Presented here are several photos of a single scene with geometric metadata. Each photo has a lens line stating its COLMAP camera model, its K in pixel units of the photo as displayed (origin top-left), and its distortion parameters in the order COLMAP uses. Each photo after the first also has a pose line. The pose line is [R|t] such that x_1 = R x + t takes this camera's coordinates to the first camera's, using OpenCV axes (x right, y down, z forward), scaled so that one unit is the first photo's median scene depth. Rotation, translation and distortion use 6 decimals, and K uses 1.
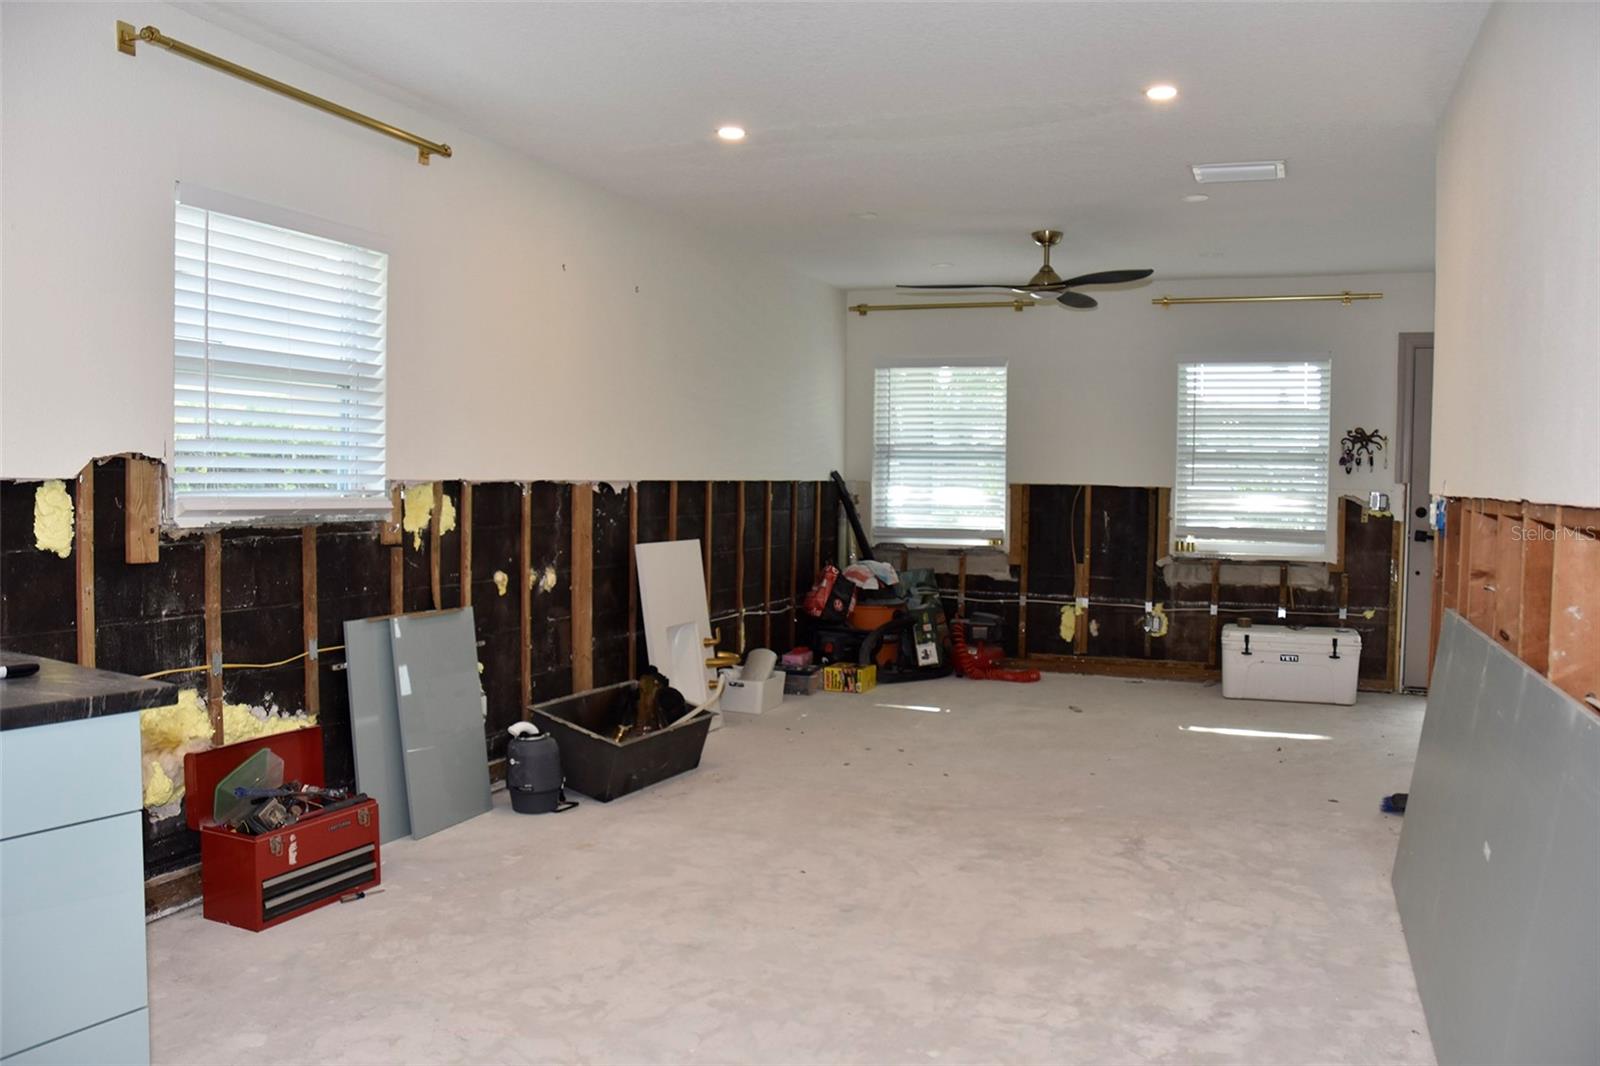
lens RADIAL K [[1240.1, 0, 786.7], [0, 1240.1, 526.5], [0, 0, 1]] dist [-0.168053, 0.146378]
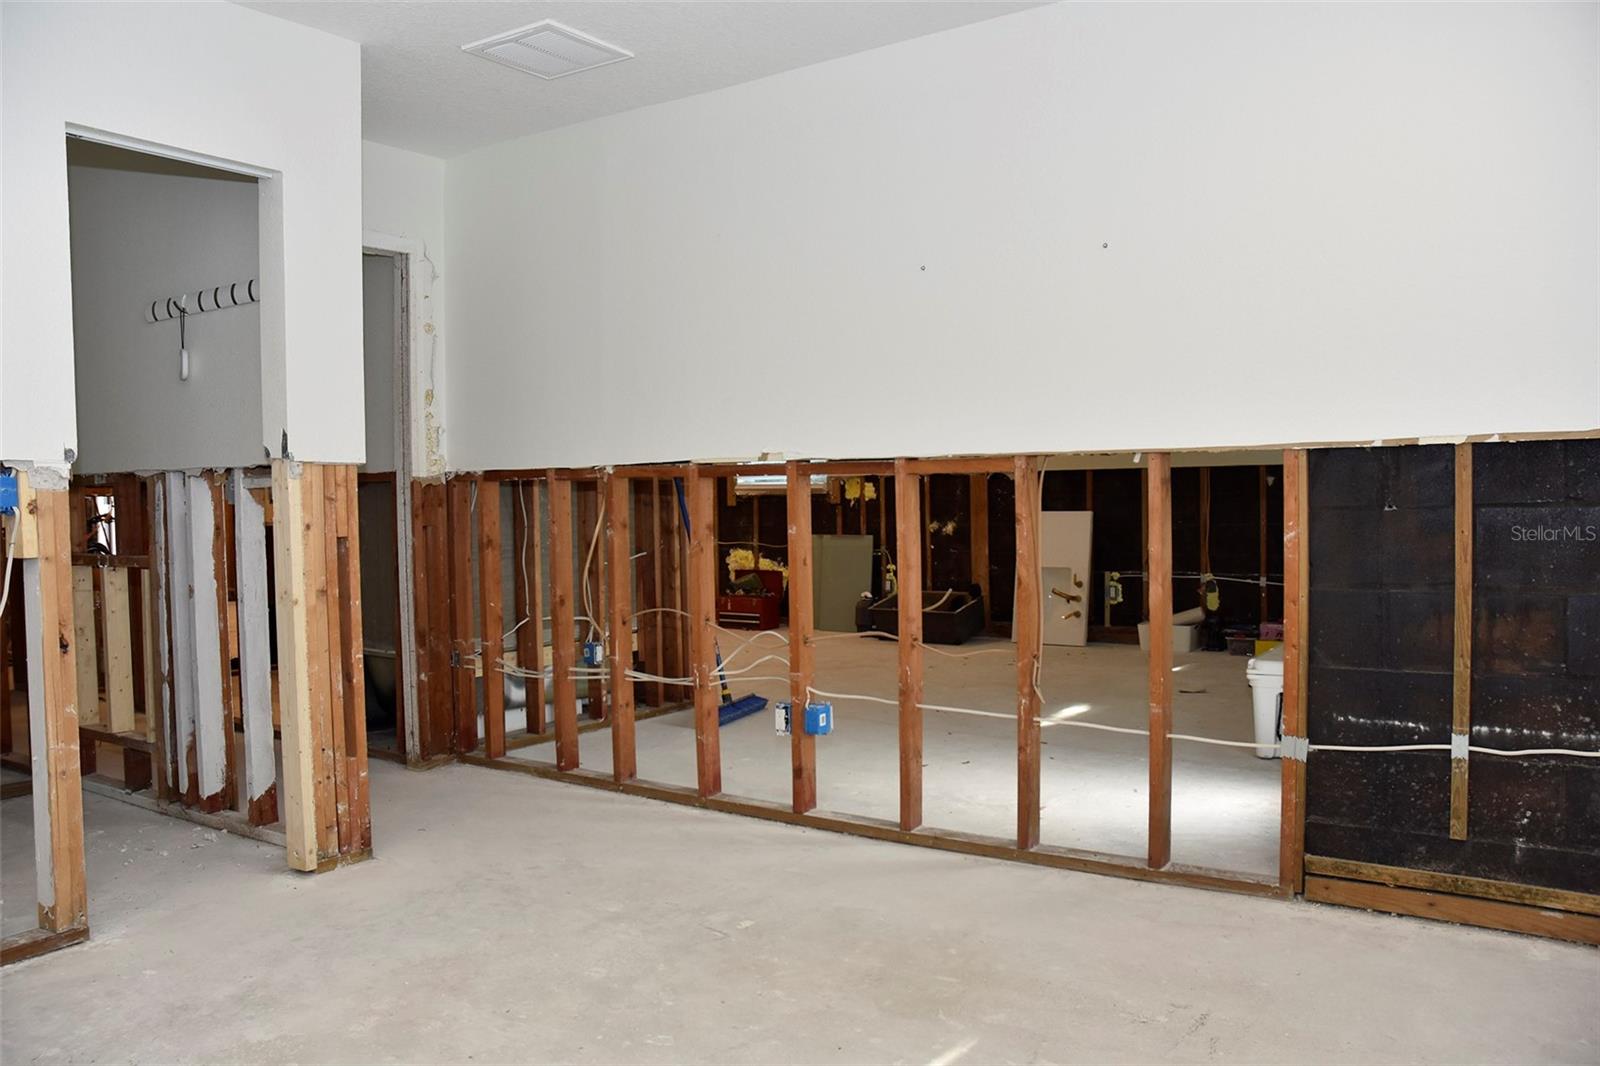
lens RADIAL K [[1240.1, 0, 798.7], [0, 1240.1, 528.9], [0, 0, 1]] dist [-0.168053, 0.146378]
pose [[-0.204352, 0.025056, -0.978577, 1.714165], [-0.020341, 0.999348, 0.029835, -0.005826], [0.978686, 0.026002, -0.203709, 1.213415]]
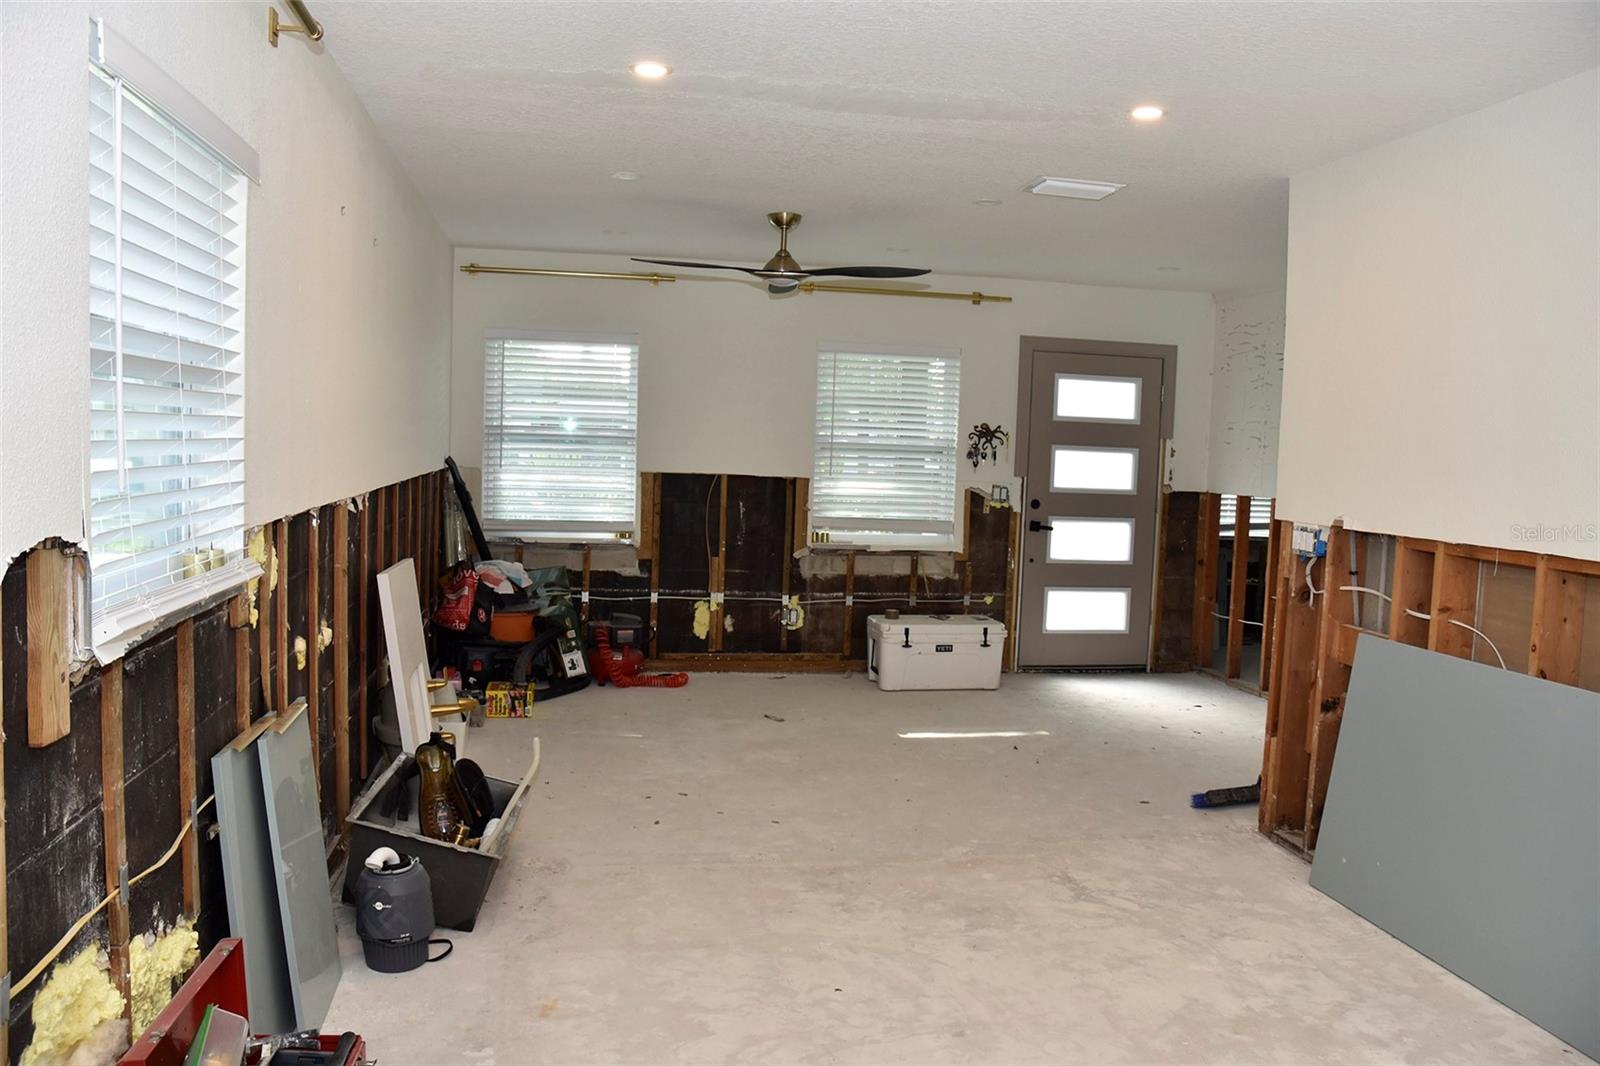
lens RADIAL K [[1240.1, 0, 784.5], [0, 1240.1, 530.4], [0, 0, 1]] dist [-0.168053, 0.146378]
pose [[0.848902, -0.022638, 0.528065, -0.357601], [-0.003018, 0.998858, 0.047672, -0.058424], [-0.528542, -0.042063, 0.847865, 0.256335]]
